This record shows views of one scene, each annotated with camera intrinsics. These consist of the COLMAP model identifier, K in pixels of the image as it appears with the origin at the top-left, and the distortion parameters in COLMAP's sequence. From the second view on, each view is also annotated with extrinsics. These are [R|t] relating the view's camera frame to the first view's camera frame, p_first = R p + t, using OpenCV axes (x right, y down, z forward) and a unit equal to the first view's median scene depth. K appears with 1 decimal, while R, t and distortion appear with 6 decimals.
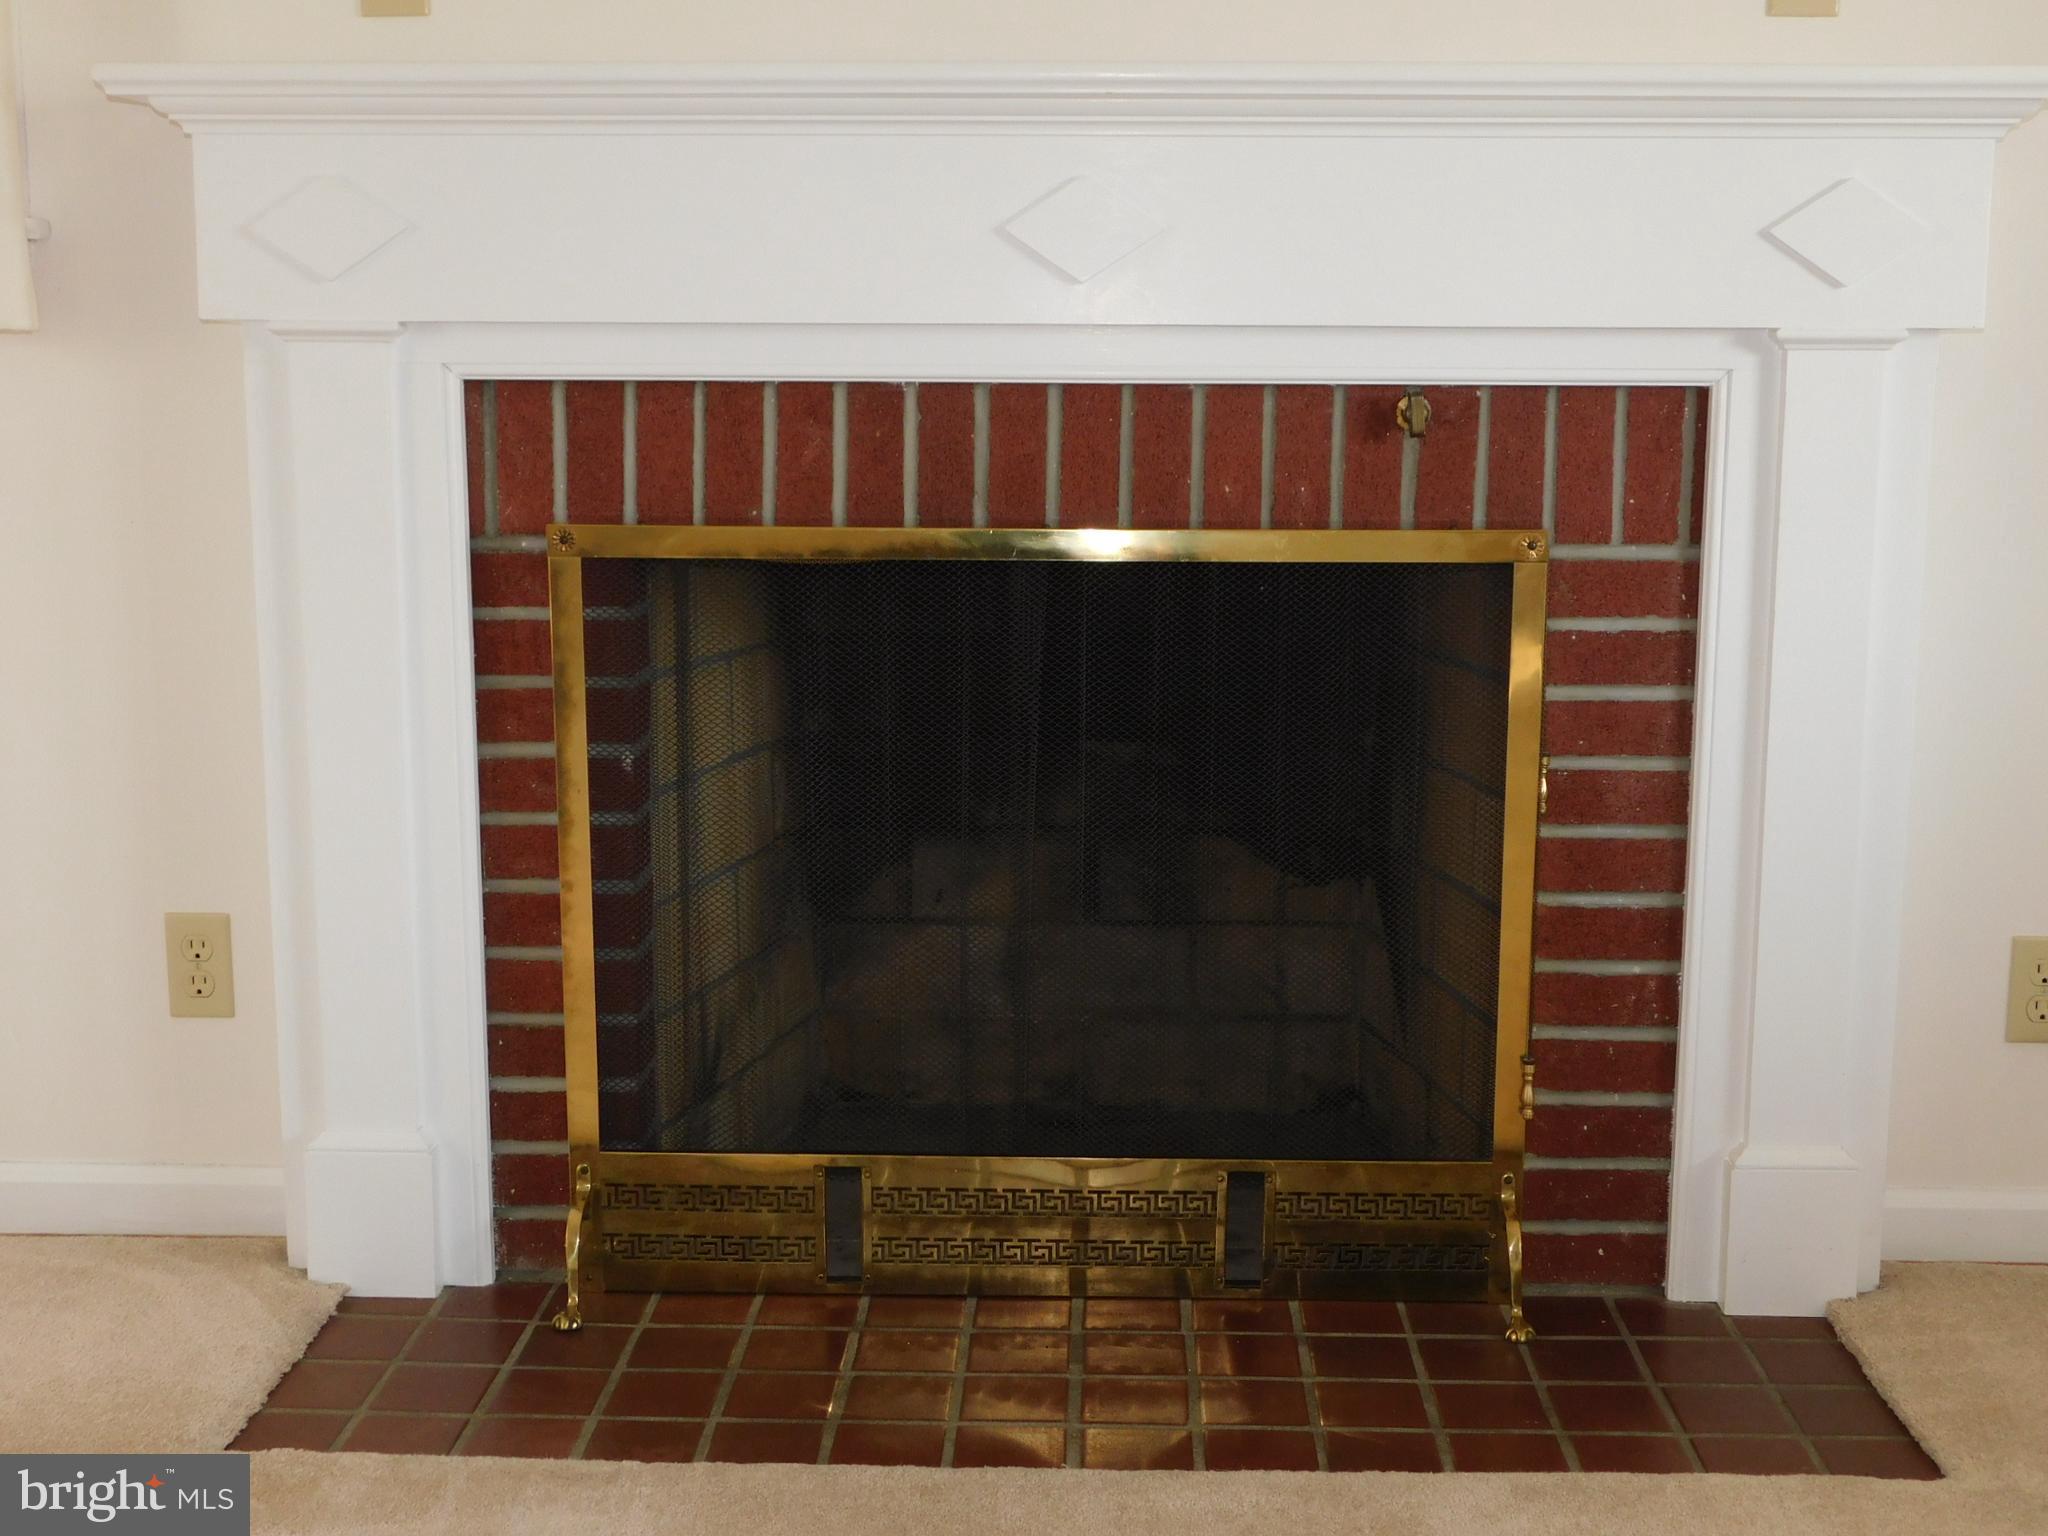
lens RADIAL K [[2456.4, 0, 1029.0], [0, 2456.4, 773.5], [0, 0, 1]] dist [0.008519, 0.000000]
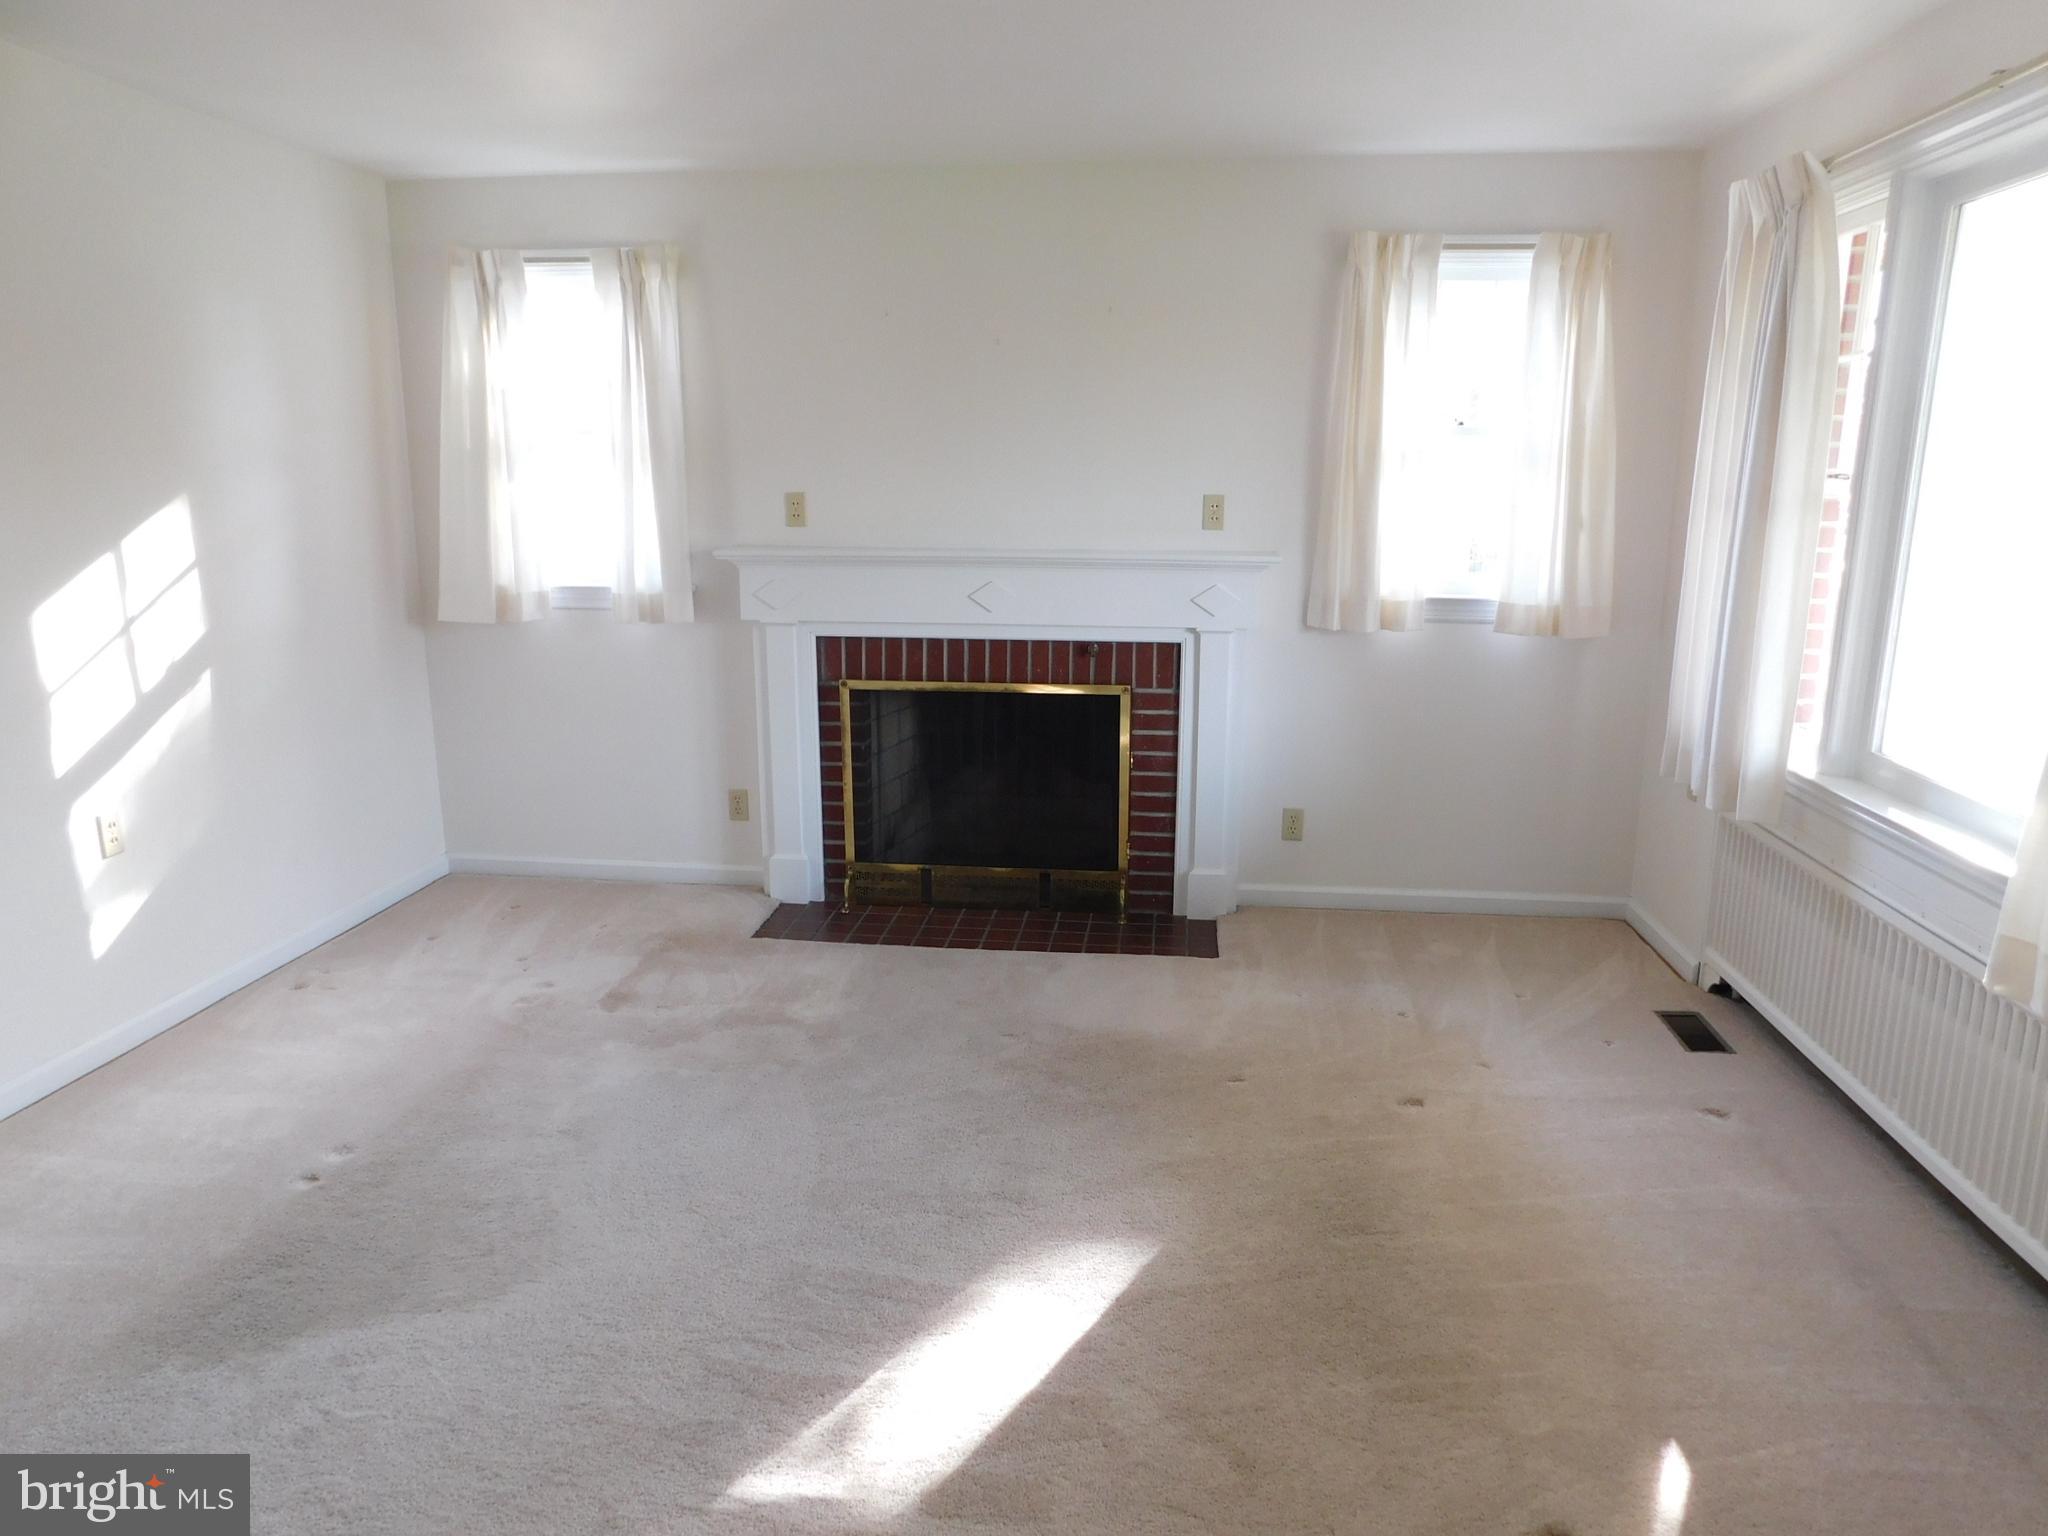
lens RADIAL K [[1351.9, 0, 1018.9], [0, 1351.9, 768.8], [0, 0, 1]] dist [-0.058475, 0.039821]
pose [[0.996399, 0.017951, -0.082861, 0.205637], [-0.012739, 0.997932, 0.063009, -0.096154], [0.083821, -0.061727, 0.994567, -0.835333]]
